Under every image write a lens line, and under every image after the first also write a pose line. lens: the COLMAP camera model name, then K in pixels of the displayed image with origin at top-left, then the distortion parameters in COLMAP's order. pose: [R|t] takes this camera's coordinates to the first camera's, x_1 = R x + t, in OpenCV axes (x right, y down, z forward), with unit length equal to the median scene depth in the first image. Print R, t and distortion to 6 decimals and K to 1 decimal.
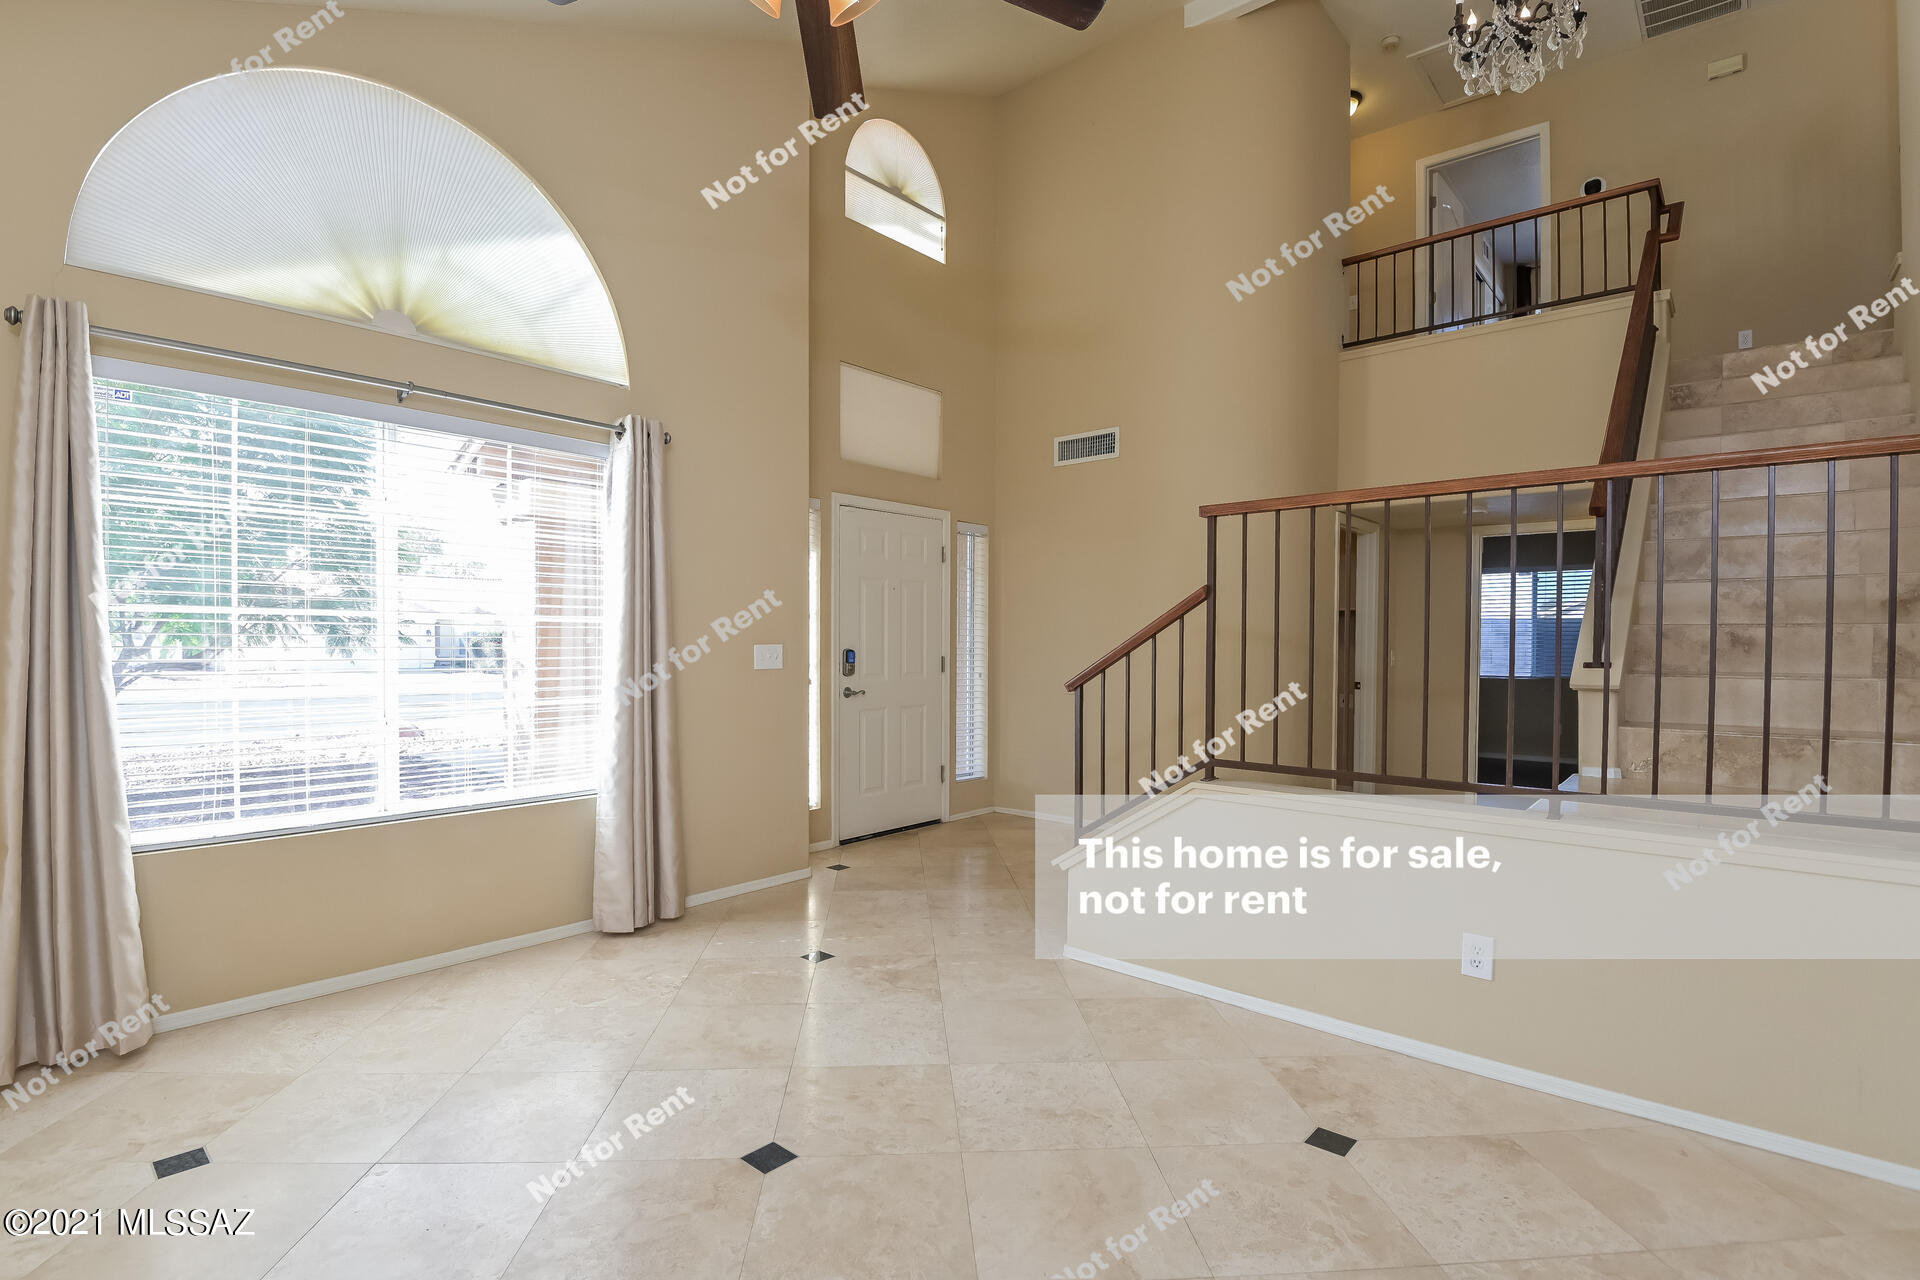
lens RADIAL K [[895.6, 0, 945.6], [0, 895.6, 640.7], [0, 0, 1]] dist [-0.018720, -0.003446]
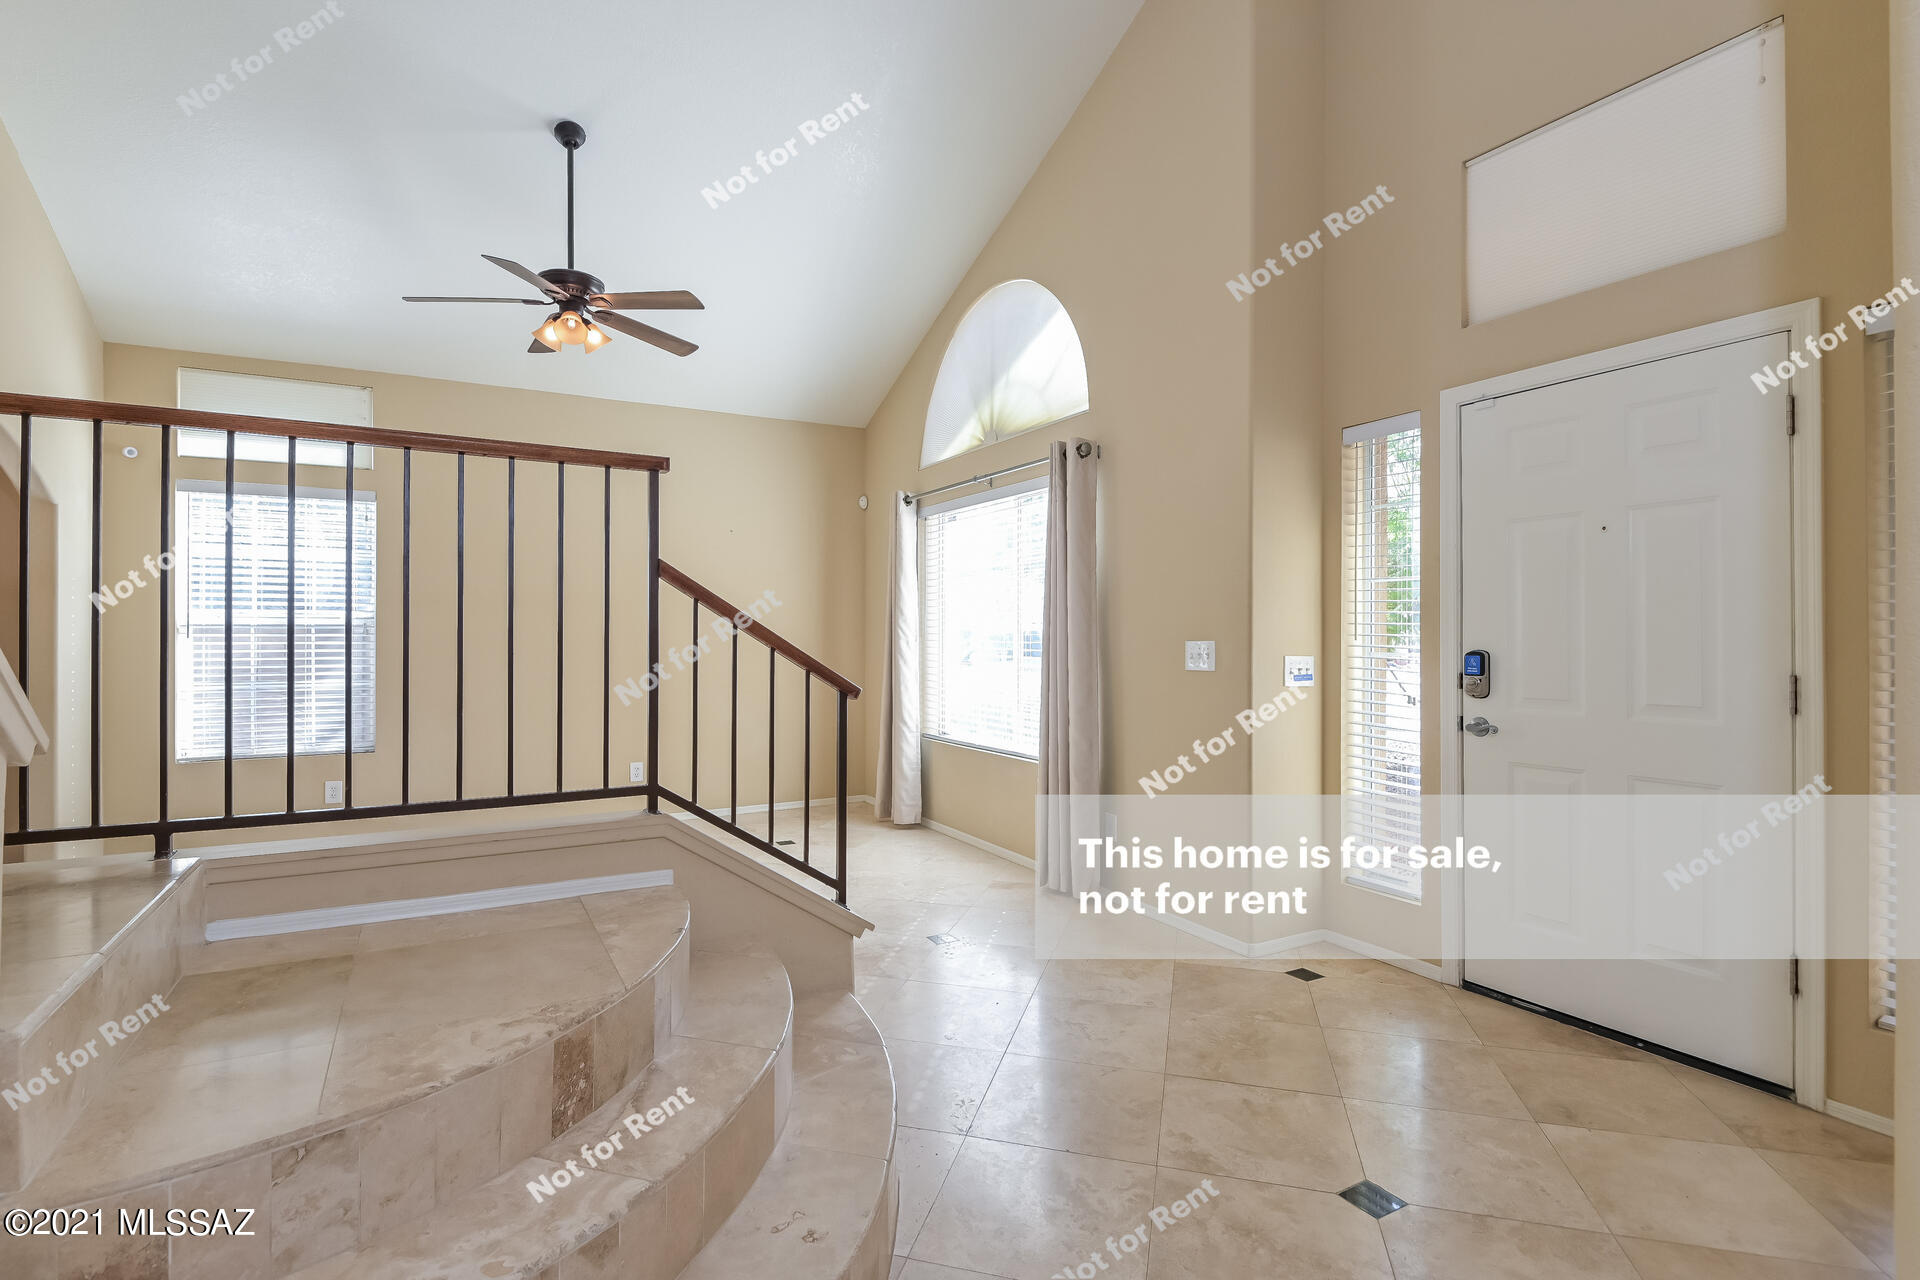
lens RADIAL K [[896.5, 0, 956.6], [0, 896.5, 639.3], [0, 0, 1]] dist [-0.015471, -0.000508]
pose [[-0.330502, -0.009097, -0.943761, 0.906135], [-0.008082, 0.999944, -0.006808, 0.014384], [0.943771, 0.005377, -0.330557, 1.472325]]
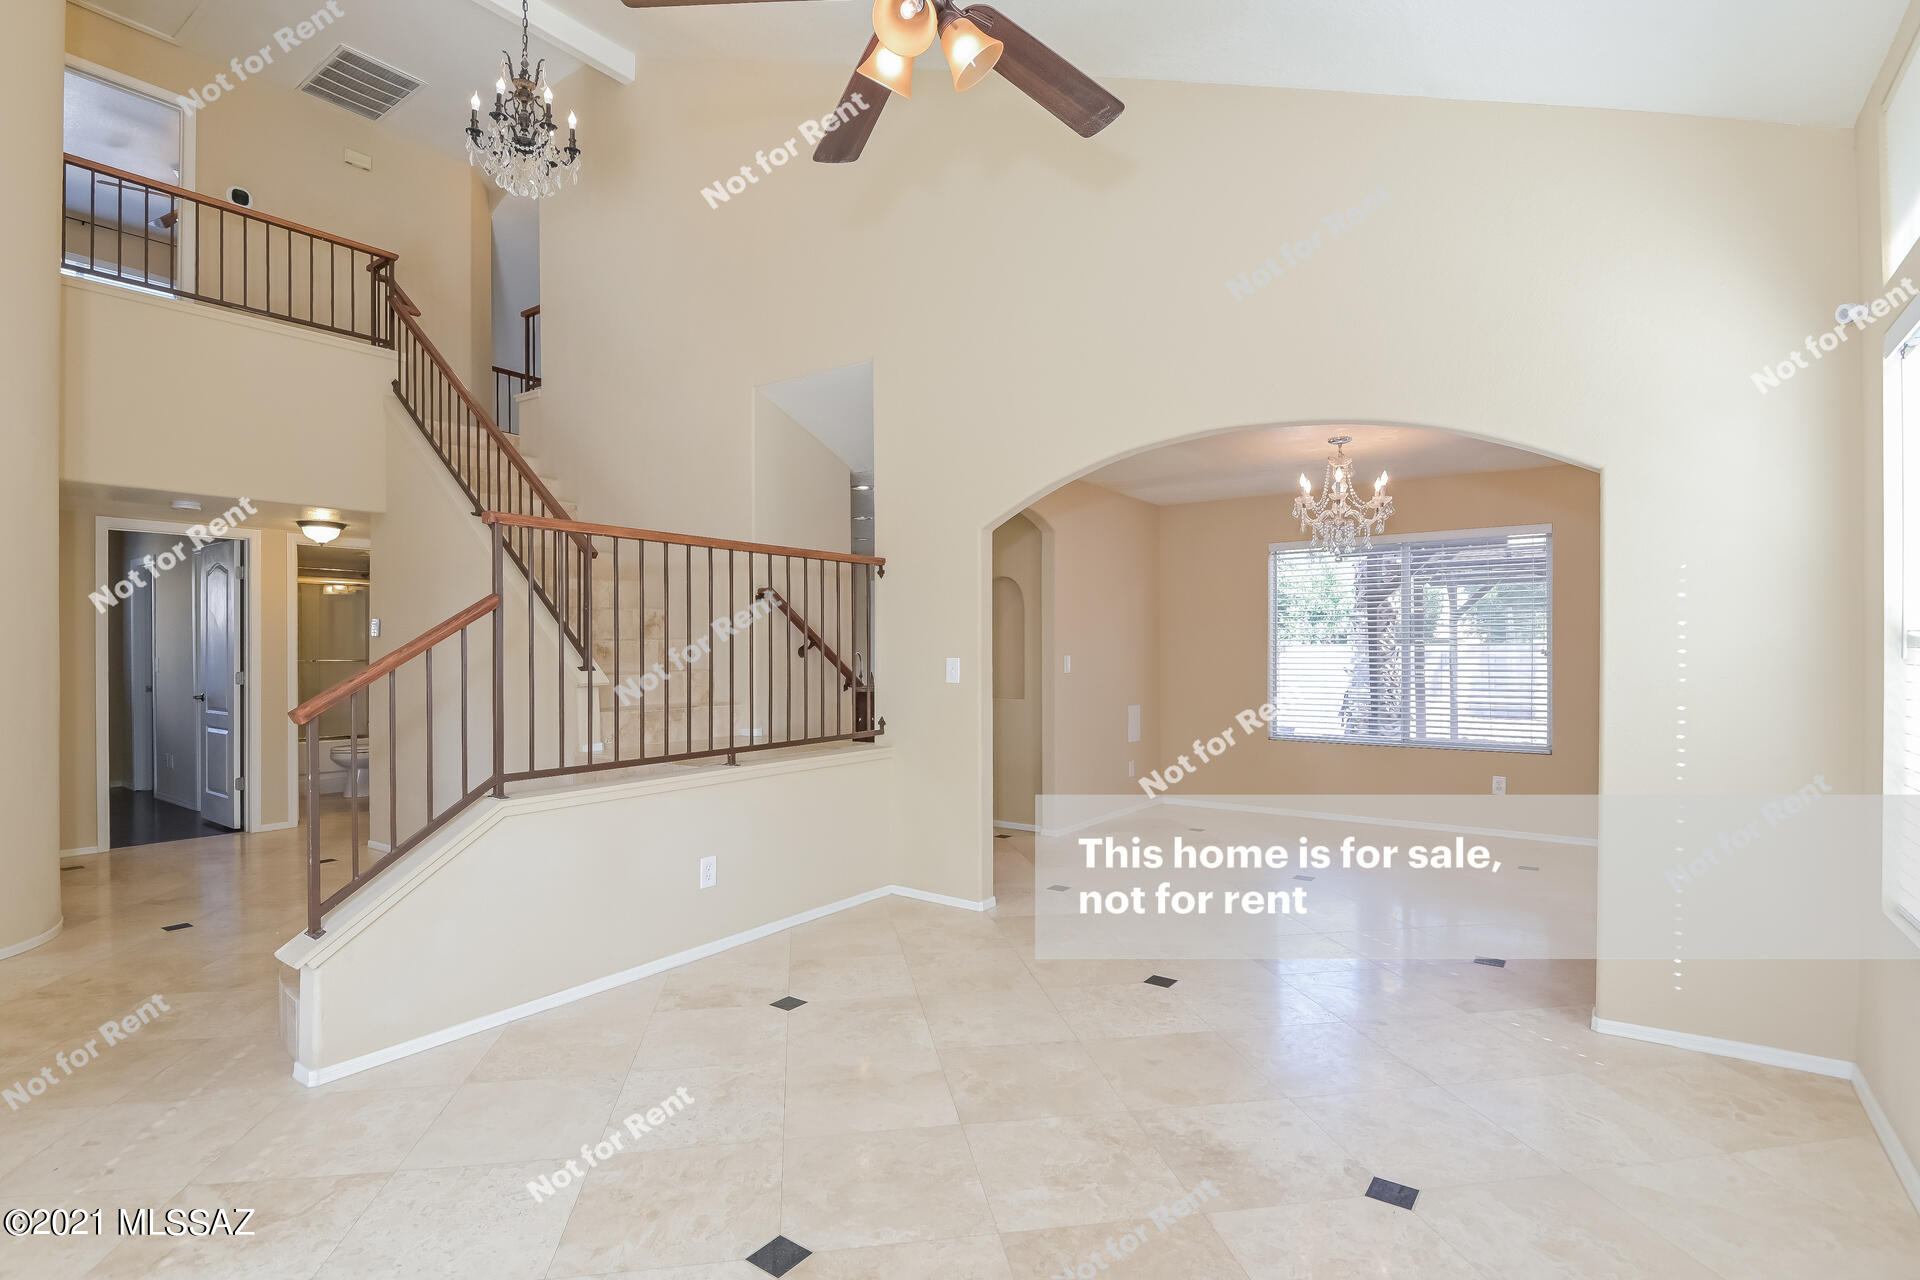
lens RADIAL K [[896.5, 0, 955.7], [0, 896.5, 647.8], [0, 0, 1]] dist [-0.015471, -0.000508]
pose [[-0.085483, -0.004423, 0.996330, -0.702072], [0.008729, 0.999948, 0.005188, -0.006160], [-0.996301, 0.009141, -0.085440, 0.591334]]
